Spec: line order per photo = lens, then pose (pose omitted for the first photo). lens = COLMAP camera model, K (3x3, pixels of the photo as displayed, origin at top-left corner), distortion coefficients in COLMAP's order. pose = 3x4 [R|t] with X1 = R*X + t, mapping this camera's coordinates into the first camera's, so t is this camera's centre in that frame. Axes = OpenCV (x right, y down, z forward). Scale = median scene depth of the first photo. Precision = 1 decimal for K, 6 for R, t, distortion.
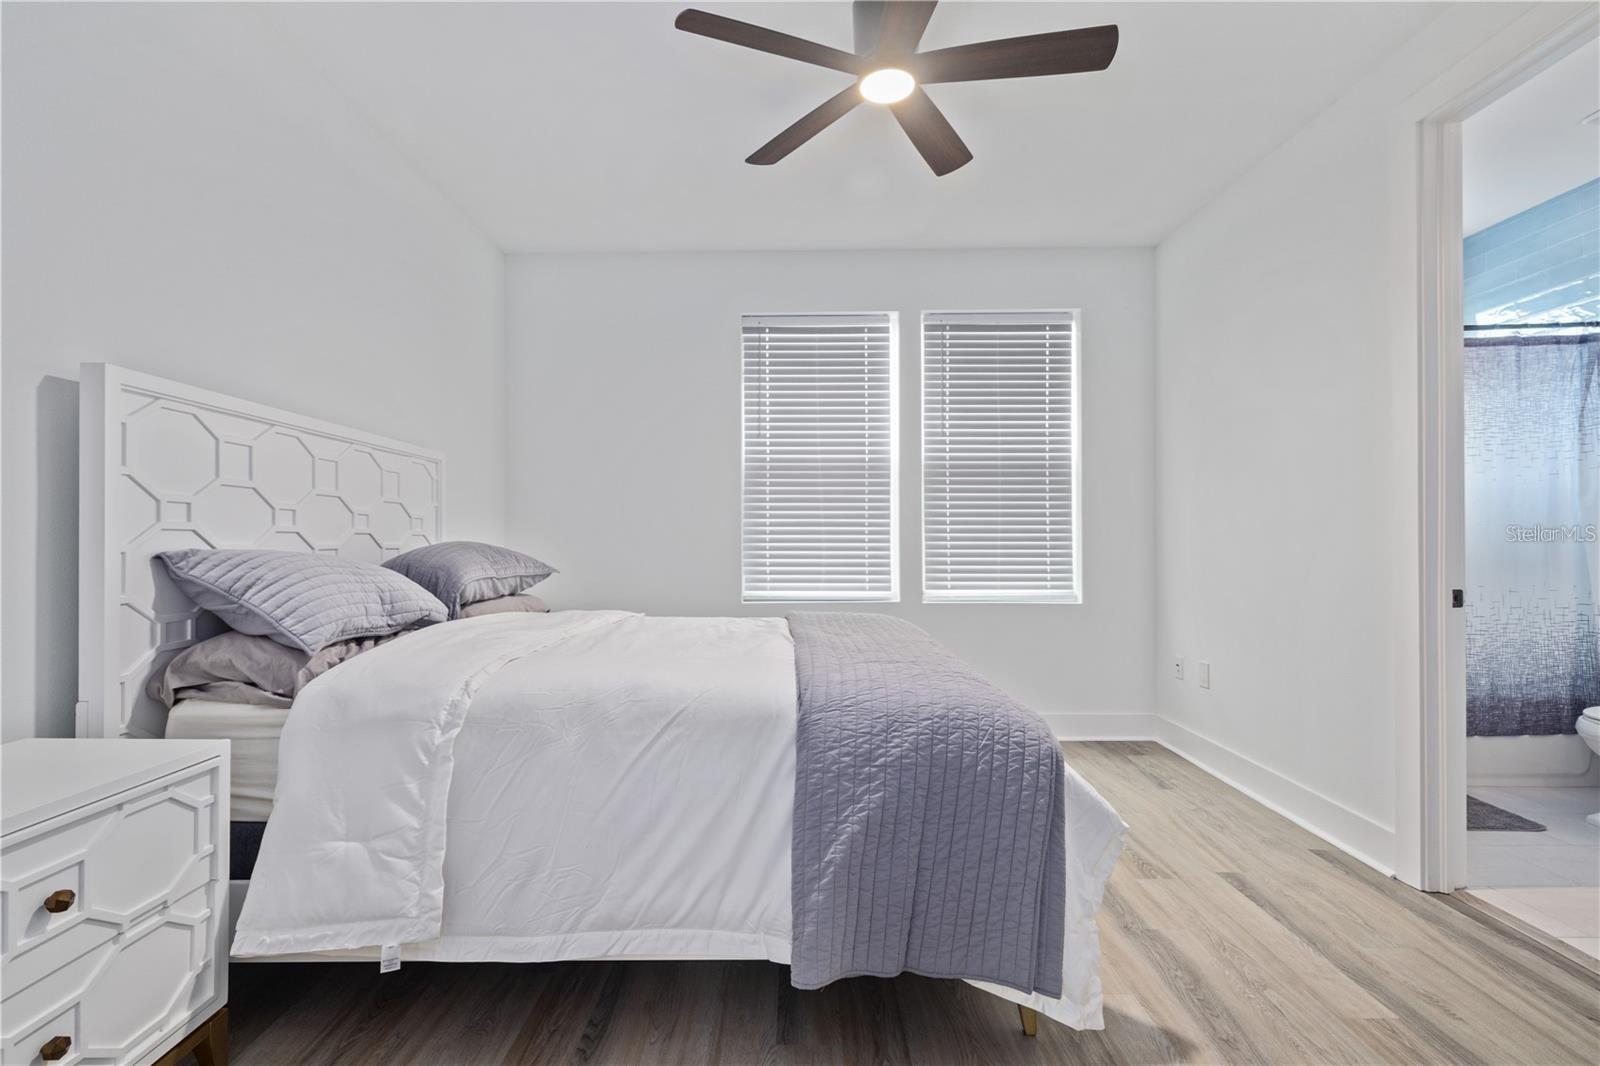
lens RADIAL K [[681.9, 0, 796.7], [0, 681.9, 532.5], [0, 0, 1]] dist [-0.001206, -0.000530]
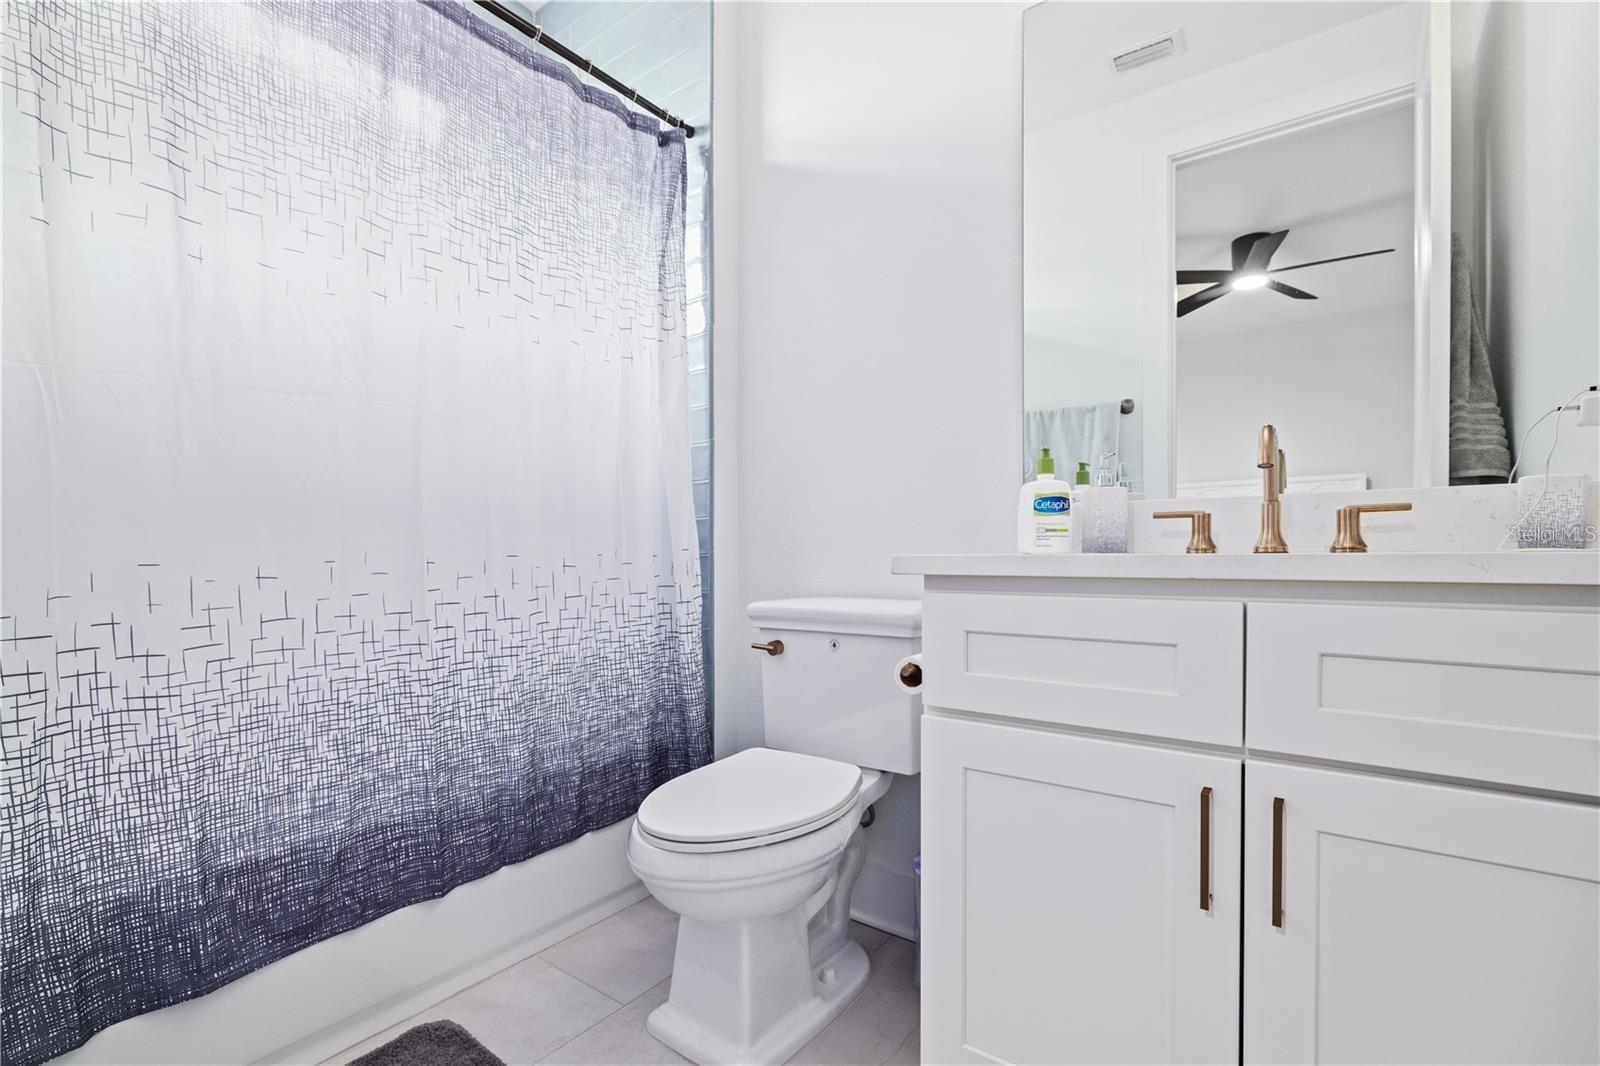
lens RADIAL K [[732.6, 0, 796.8], [0, 732.6, 546.2], [0, 0, 1]] dist [0.000198, 0.000130]
pose [[0.571470, 0.012604, 0.820526, 0.691495], [-0.001776, 0.999899, -0.014123, 0.079120], [-0.820621, 0.006614, 0.571434, 0.534111]]
